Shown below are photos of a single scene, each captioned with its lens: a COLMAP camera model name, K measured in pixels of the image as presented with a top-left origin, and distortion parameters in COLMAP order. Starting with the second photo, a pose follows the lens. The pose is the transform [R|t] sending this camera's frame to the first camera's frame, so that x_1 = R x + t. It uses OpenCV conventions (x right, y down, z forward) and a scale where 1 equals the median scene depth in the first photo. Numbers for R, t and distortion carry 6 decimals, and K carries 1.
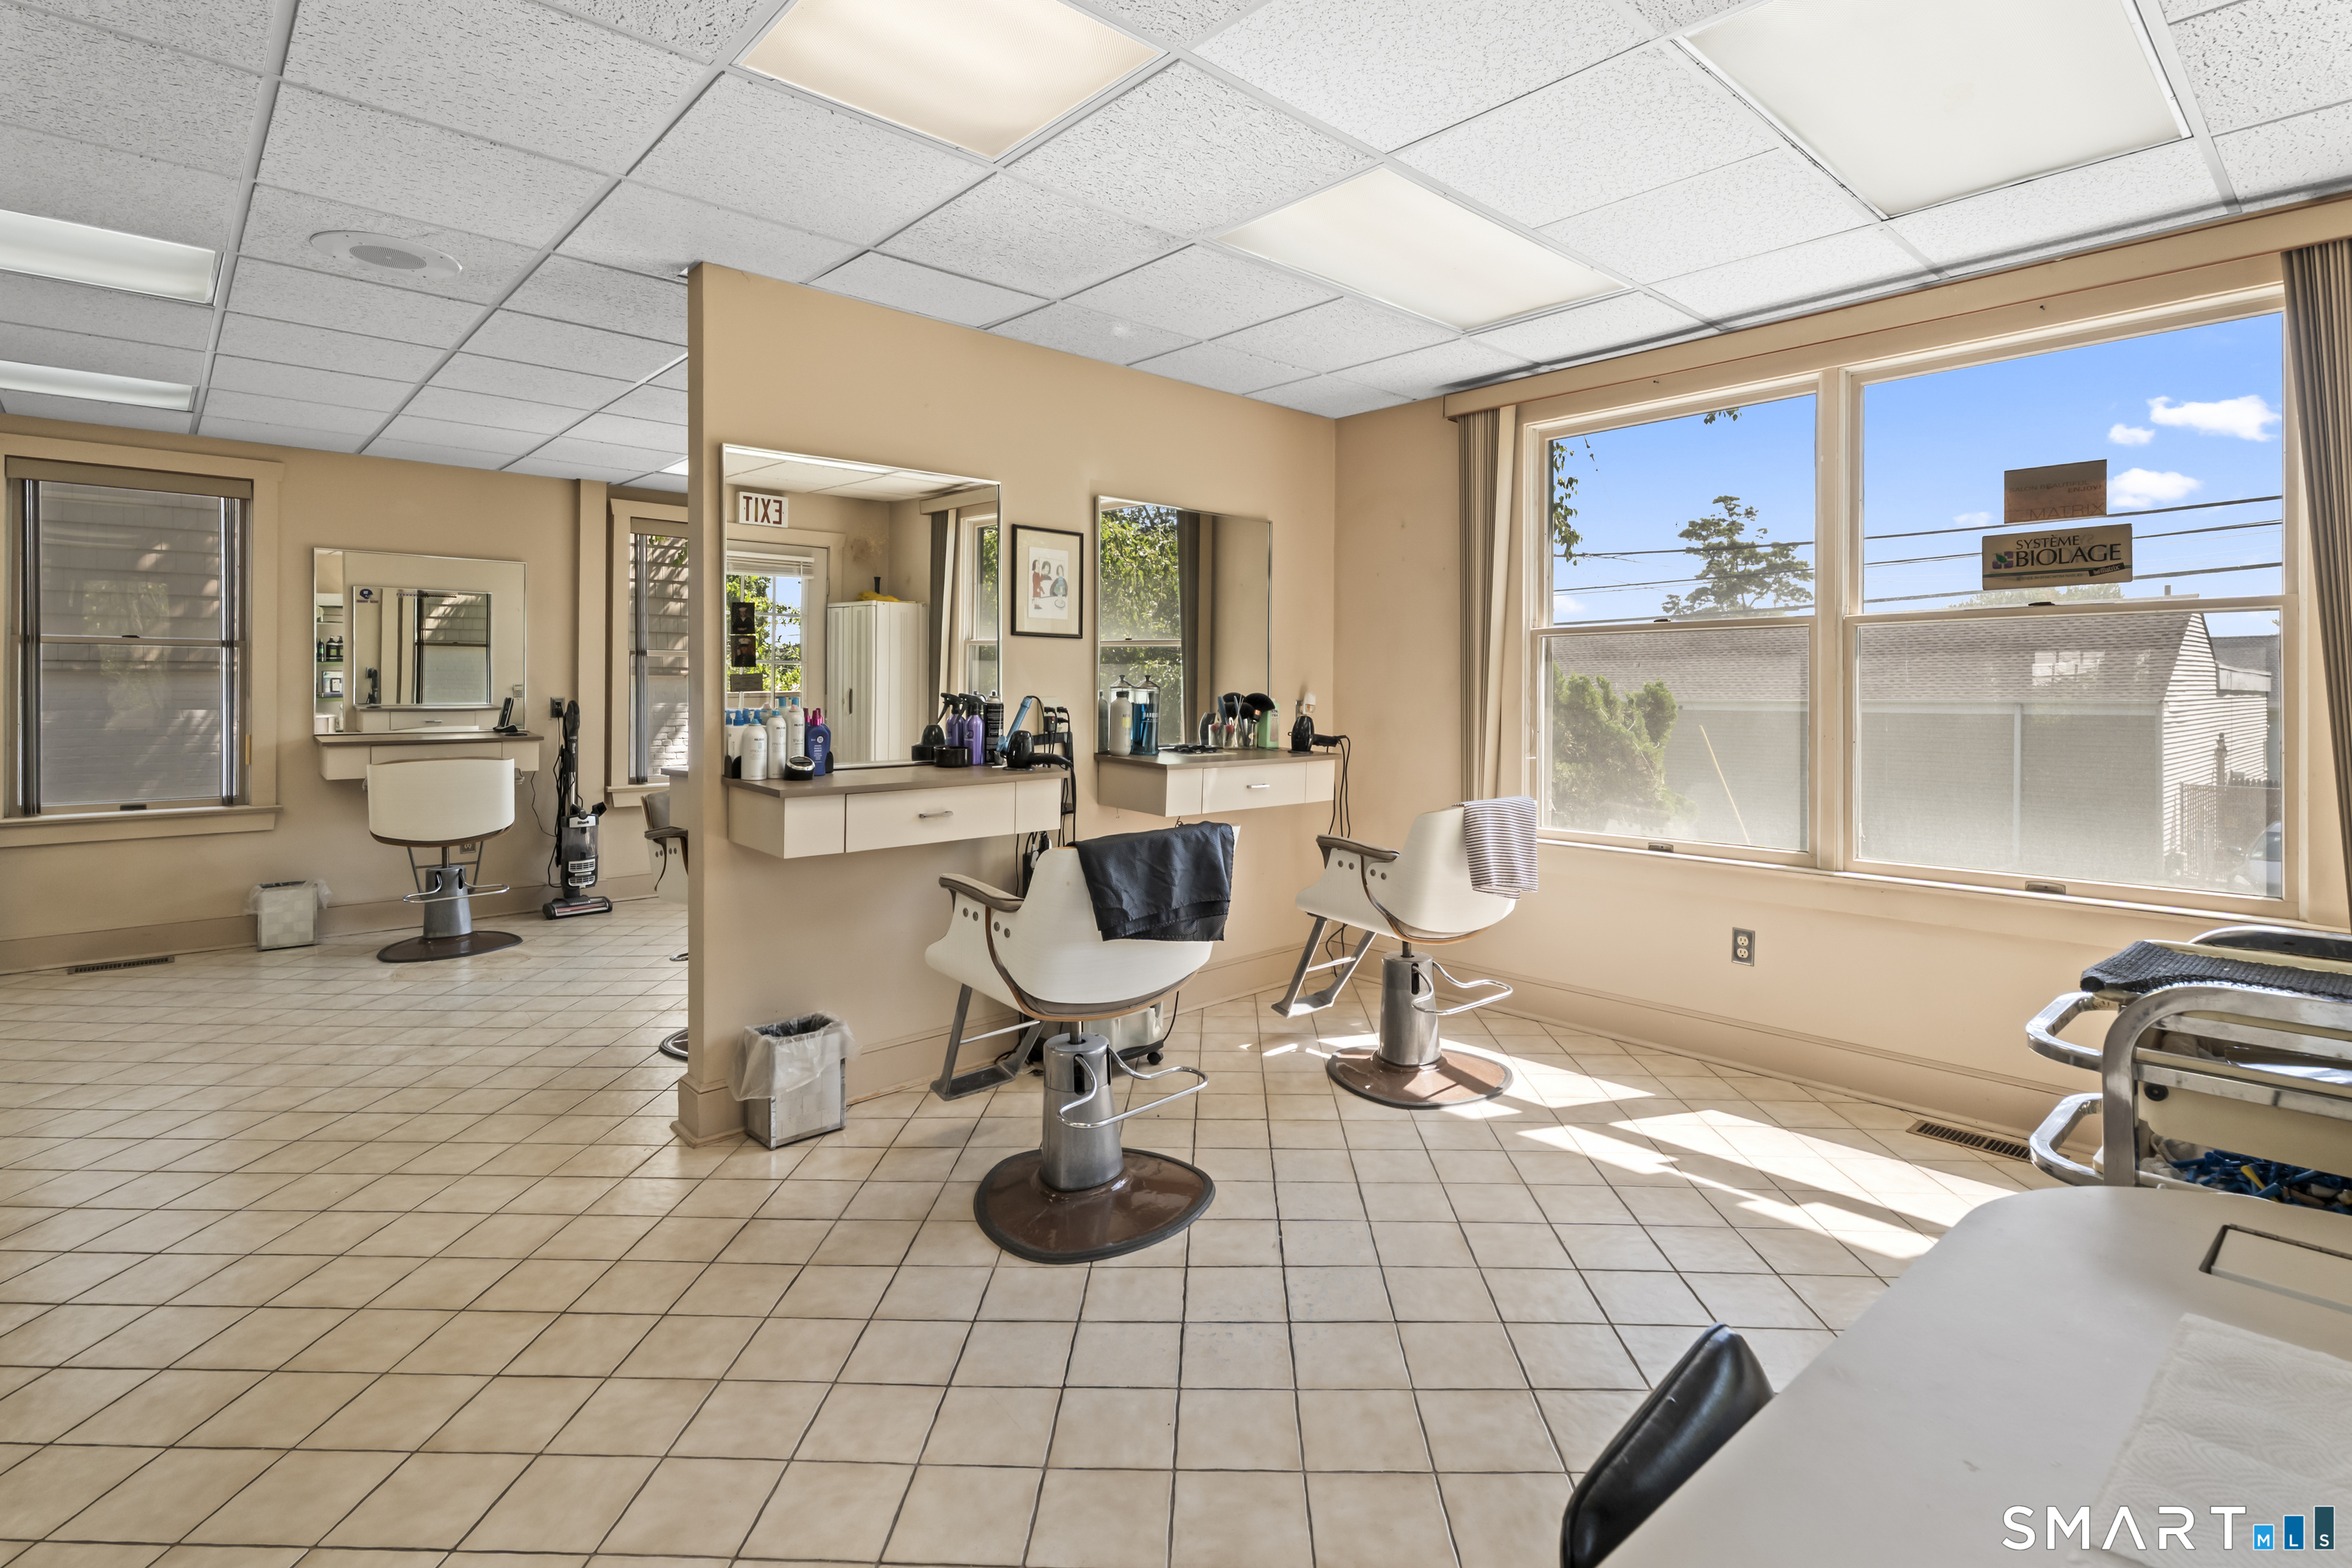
lens RADIAL K [[1131.8, 0, 1181.2], [0, 1131.8, 690.7], [0, 0, 1]] dist [0.006589, -0.001351]
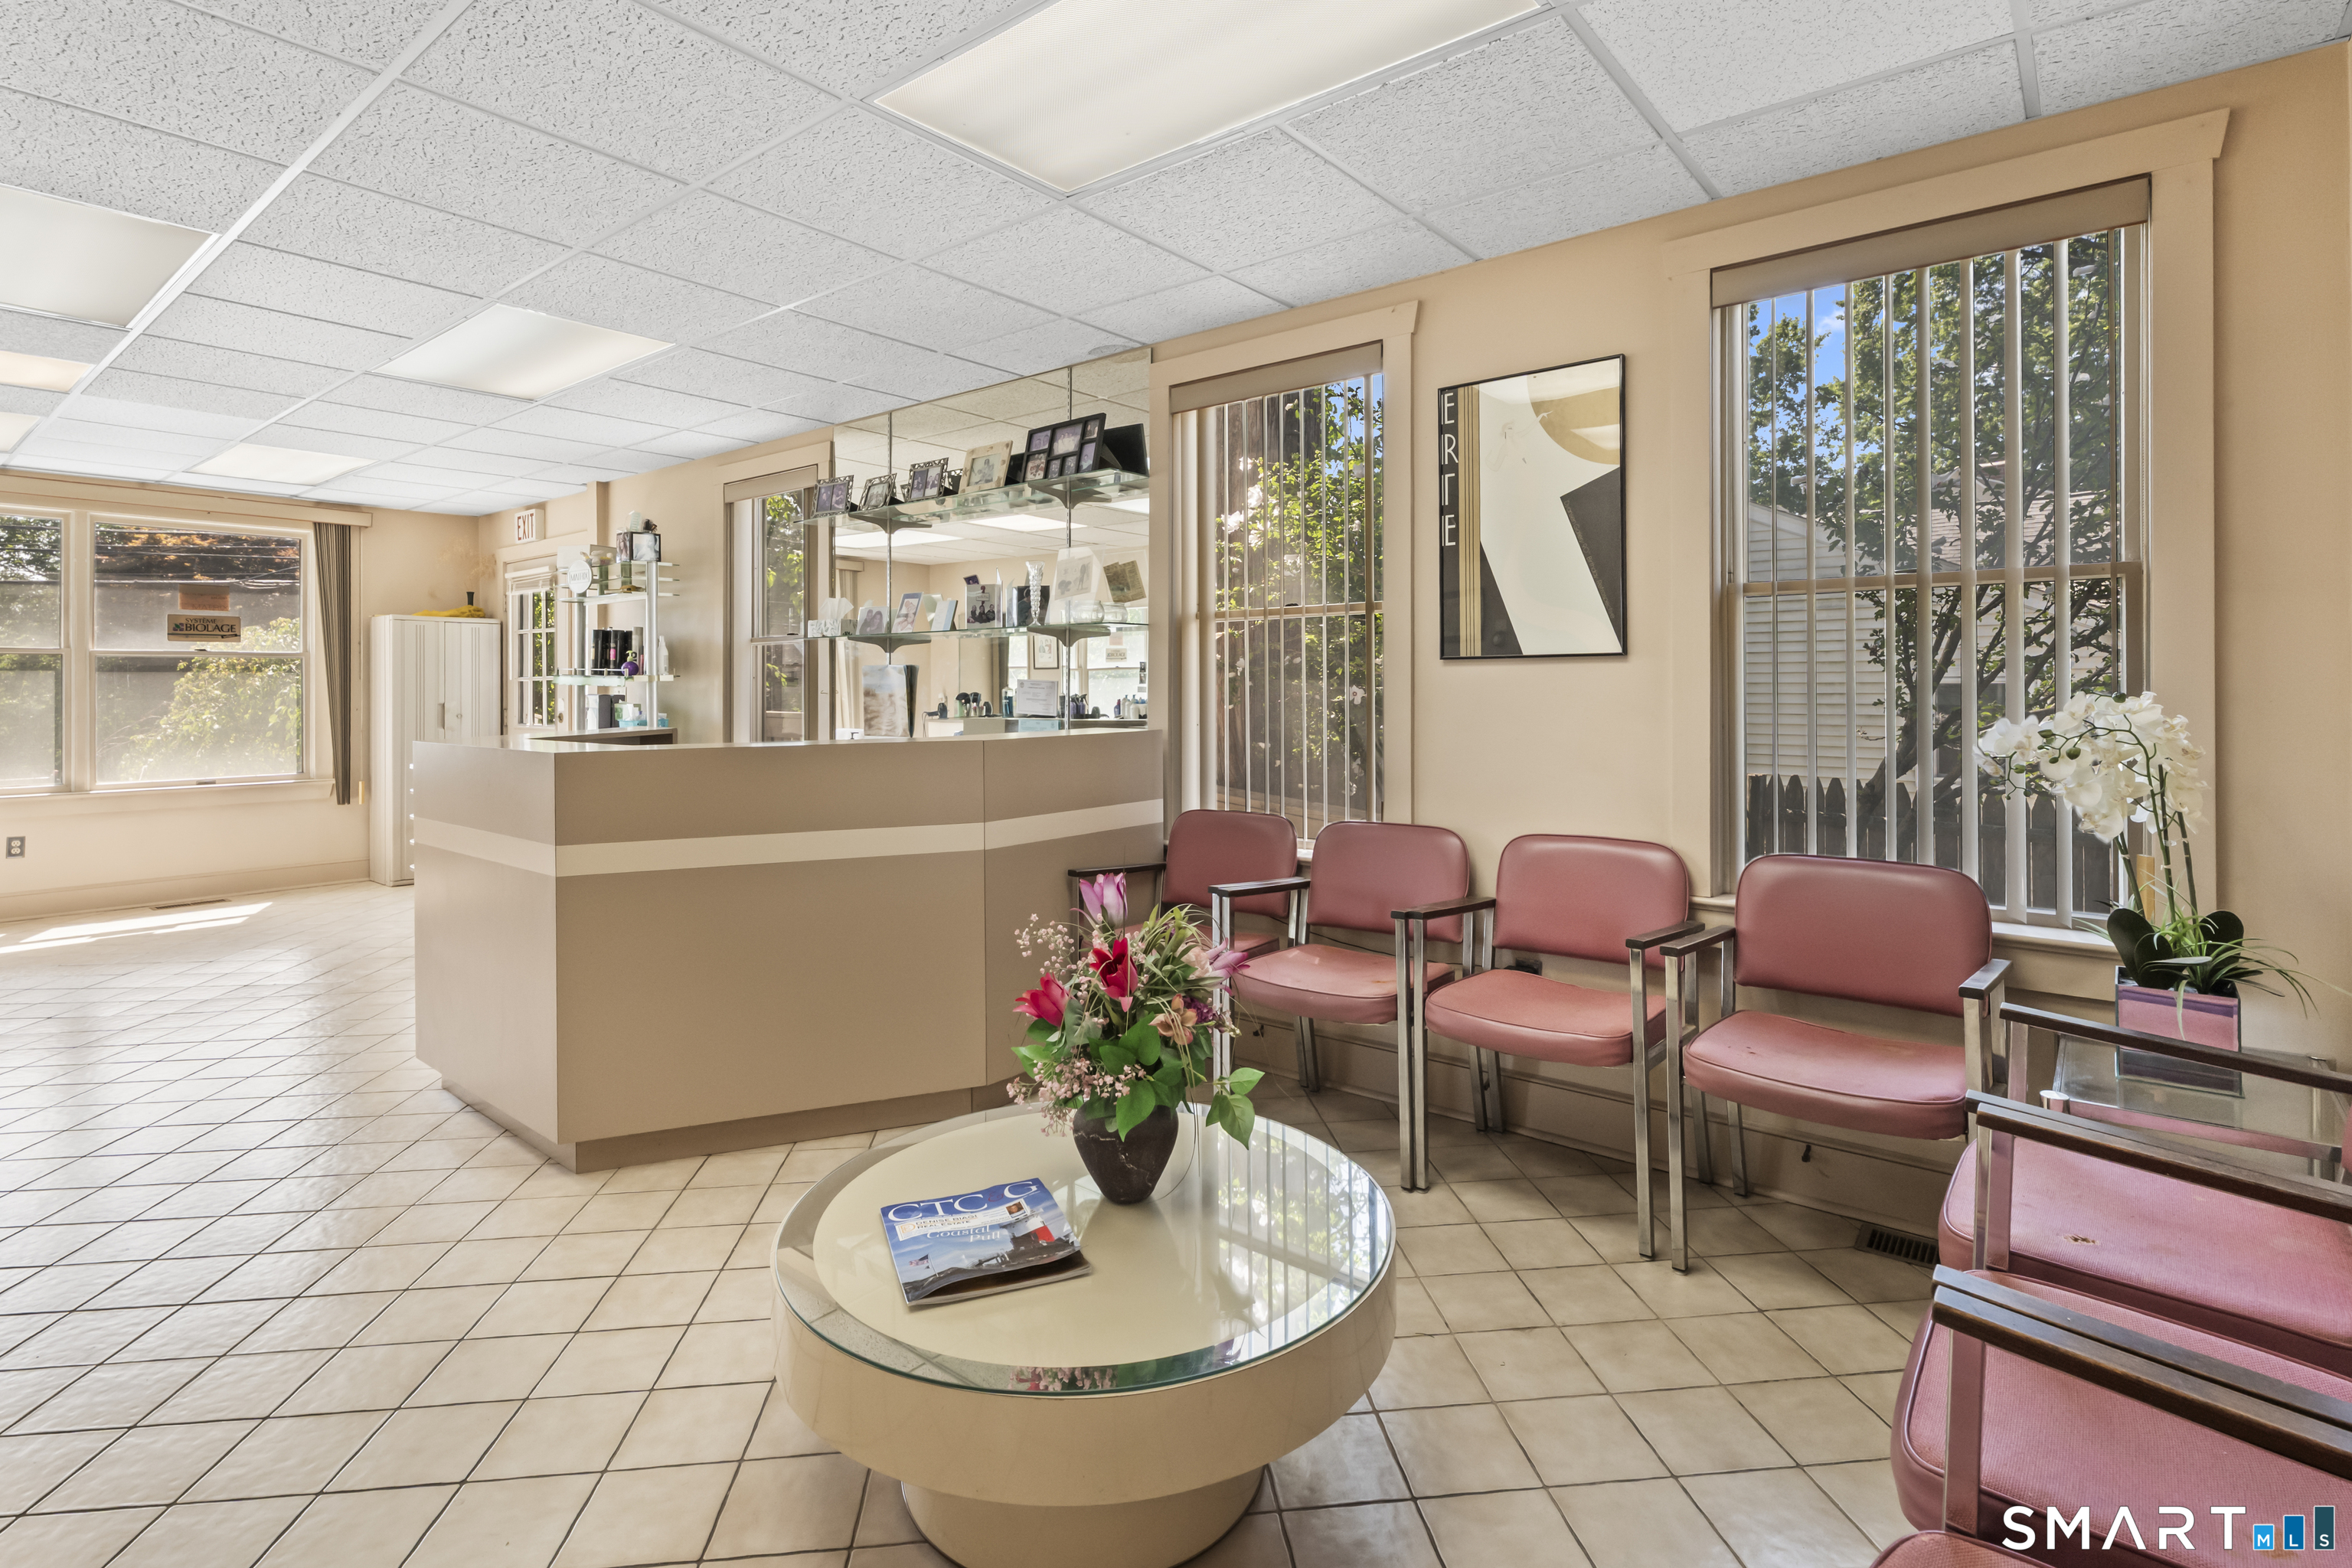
lens RADIAL K [[1131.8, 0, 1189.1], [0, 1131.8, 687.0], [0, 0, 1]] dist [0.006589, -0.001351]
pose [[-0.143649, 0.001237, 0.989628, -1.598487], [0.005855, 0.999983, -0.000400, 0.004779], [-0.989611, 0.005737, -0.143654, -0.517414]]
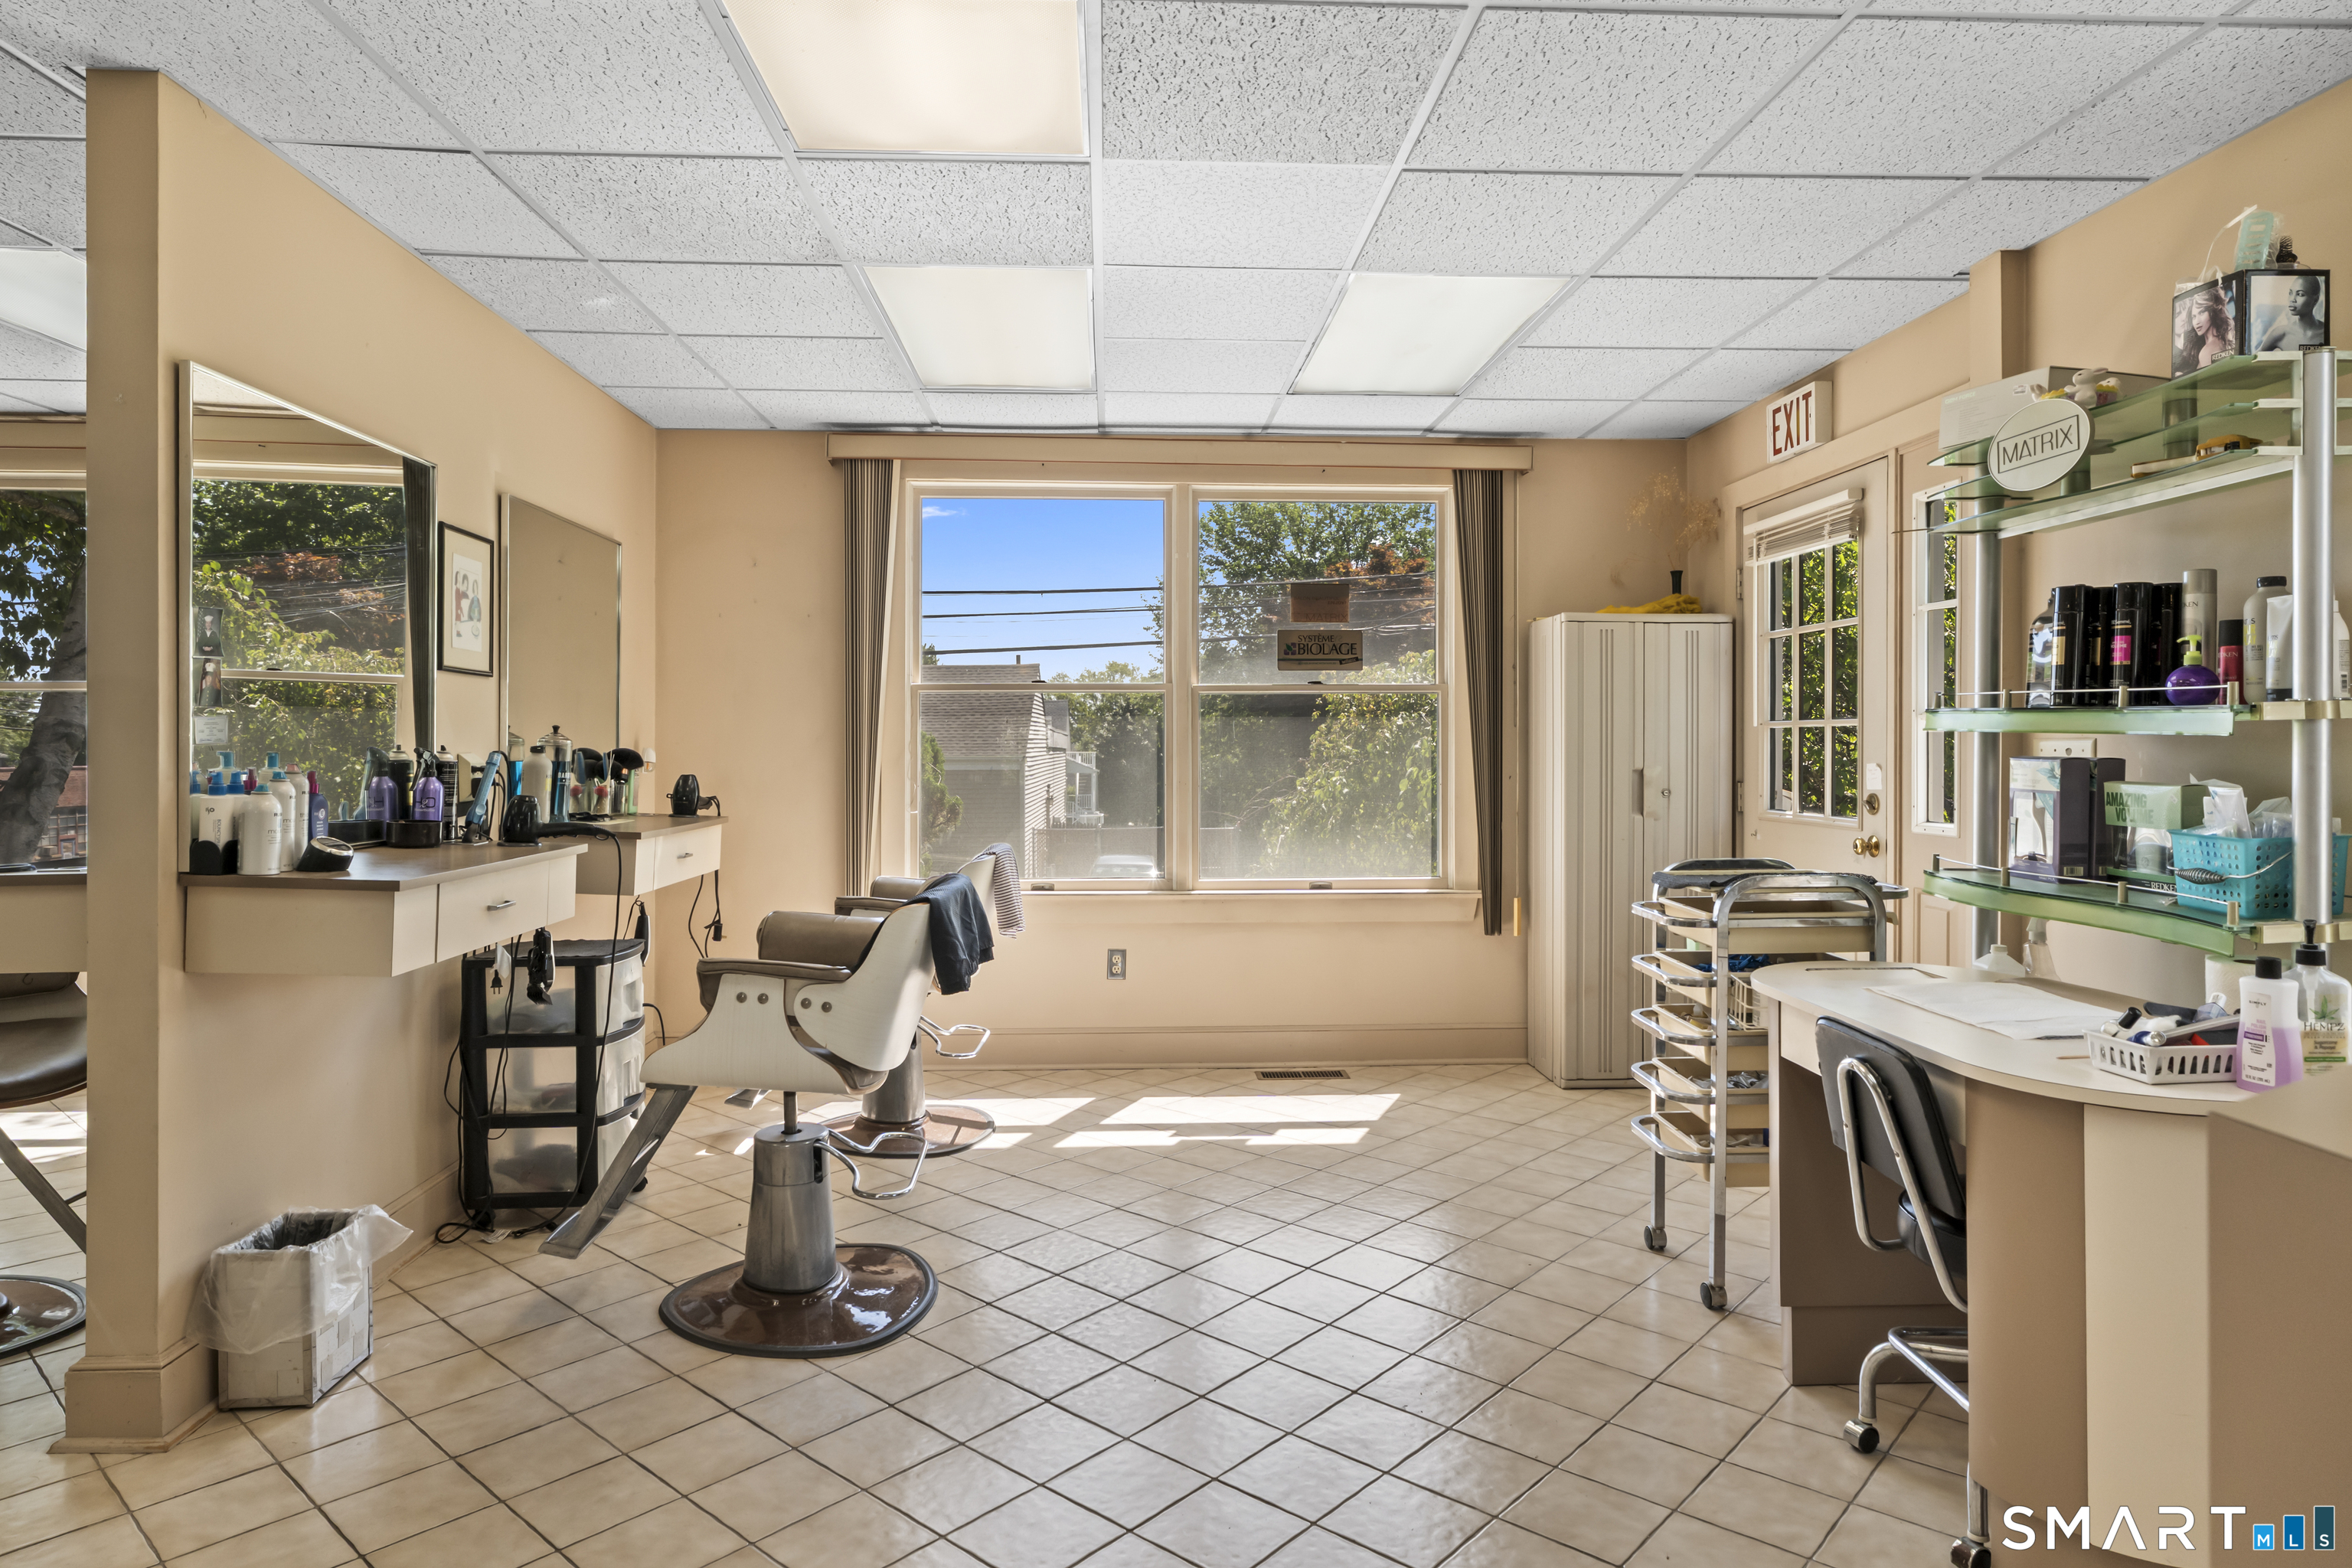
lens RADIAL K [[1353.4, 0, 1182.7], [0, 1353.4, 748.1], [0, 0, 1]] dist [-0.002892, 0.003475]
pose [[0.643103, -0.000472, 0.765779, -0.613348], [0.001535, 0.999999, -0.000672, 0.004556], [-0.765778, 0.001608, 0.643103, 0.058244]]
